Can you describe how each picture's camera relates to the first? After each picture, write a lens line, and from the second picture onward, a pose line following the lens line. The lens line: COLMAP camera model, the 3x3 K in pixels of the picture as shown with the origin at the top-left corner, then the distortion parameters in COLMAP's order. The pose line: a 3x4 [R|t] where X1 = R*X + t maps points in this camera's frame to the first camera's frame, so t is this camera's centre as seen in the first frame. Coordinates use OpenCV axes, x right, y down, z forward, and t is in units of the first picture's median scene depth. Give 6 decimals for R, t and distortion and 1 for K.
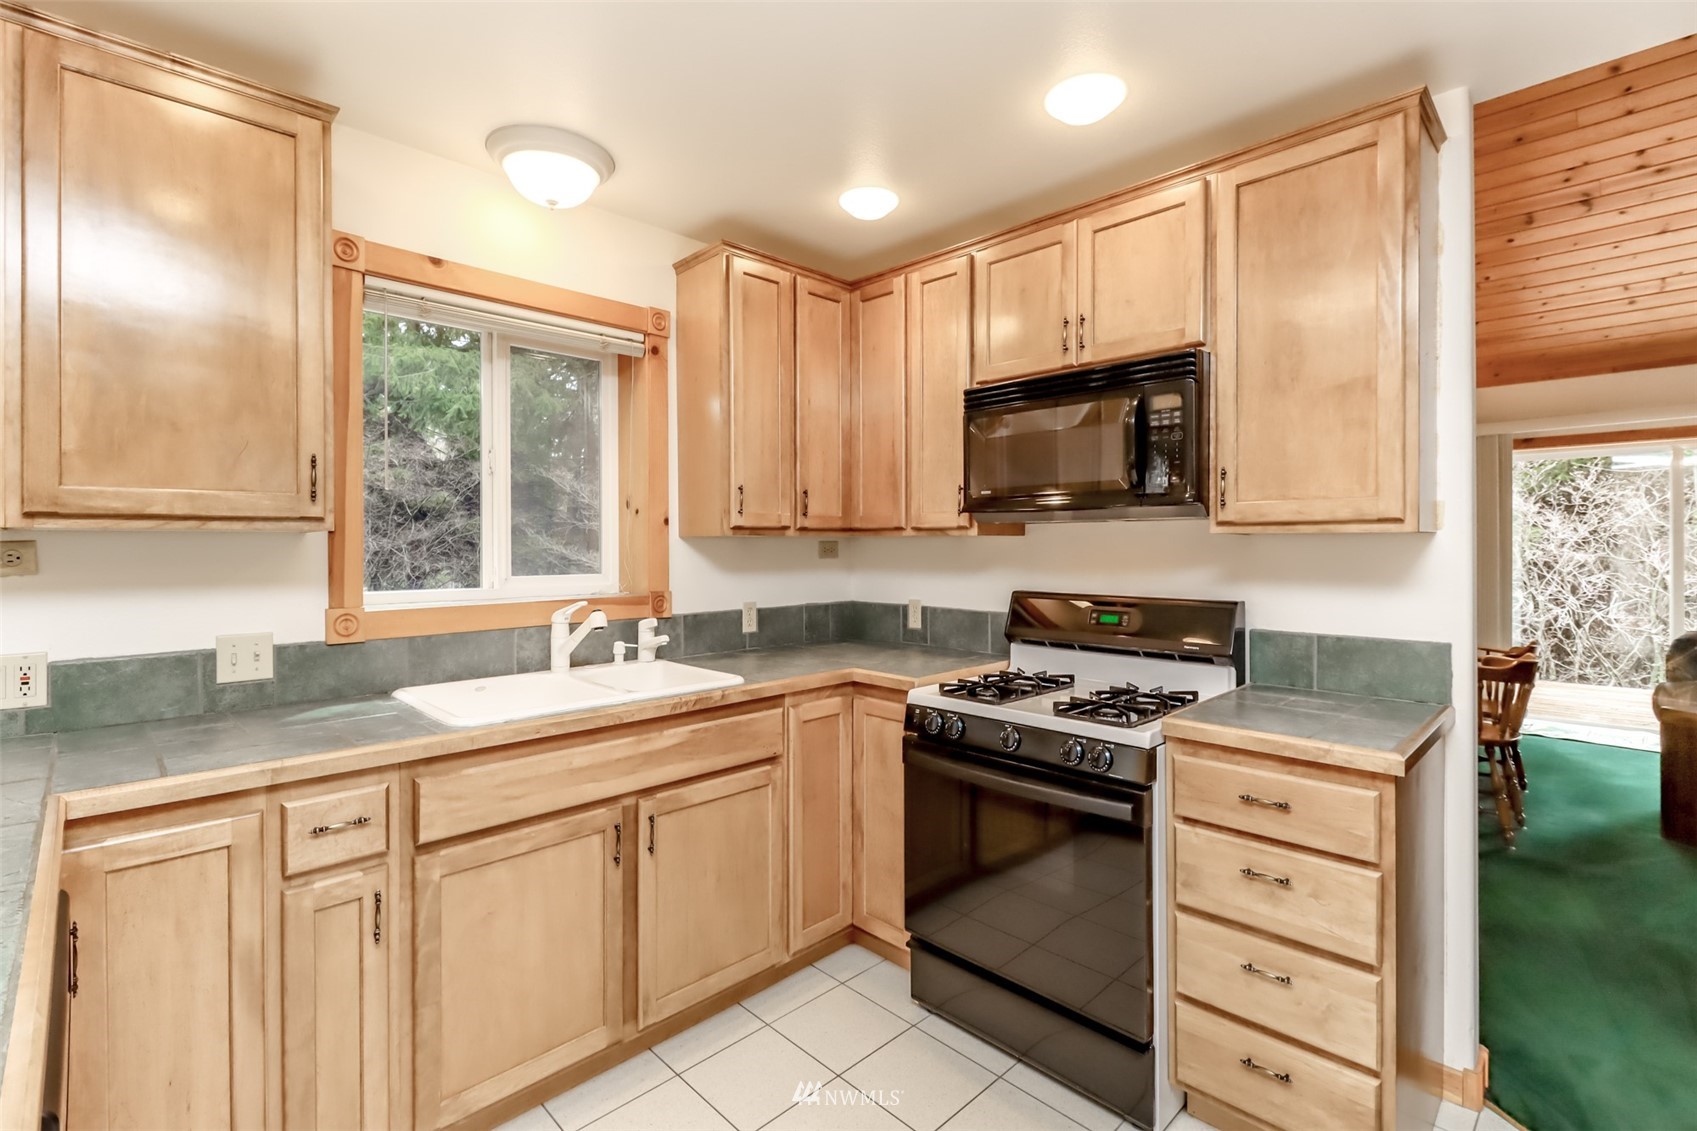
lens RADIAL K [[774.8, 0, 865.7], [0, 774.8, 545.9], [0, 0, 1]] dist [0.022386, -0.013325]
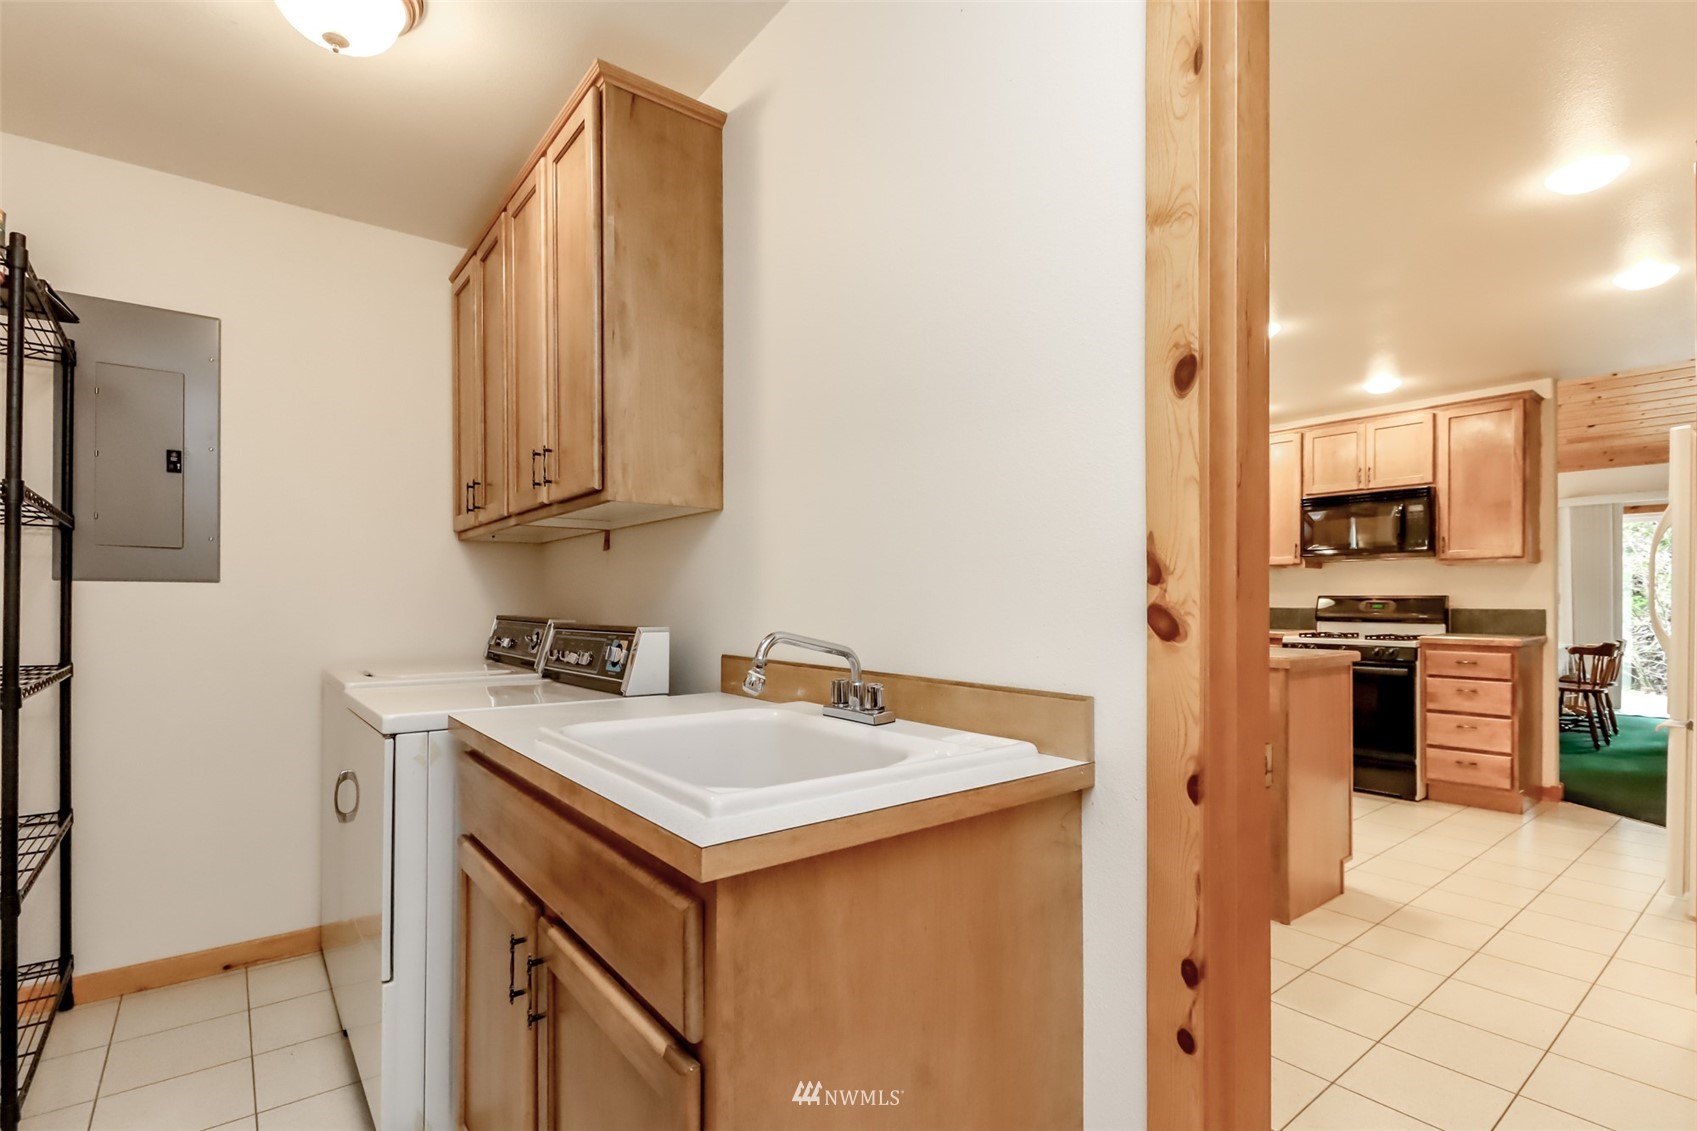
lens RADIAL K [[798.4, 0, 849.0], [0, 798.4, 600.7], [0, 0, 1]] dist [0.001430, 0.000102]
pose [[0.992767, 0.004178, -0.119986, -1.017236], [-0.004154, 0.999991, 0.000453, 0.099730], [0.119987, 0.000049, 0.992775, -1.592049]]
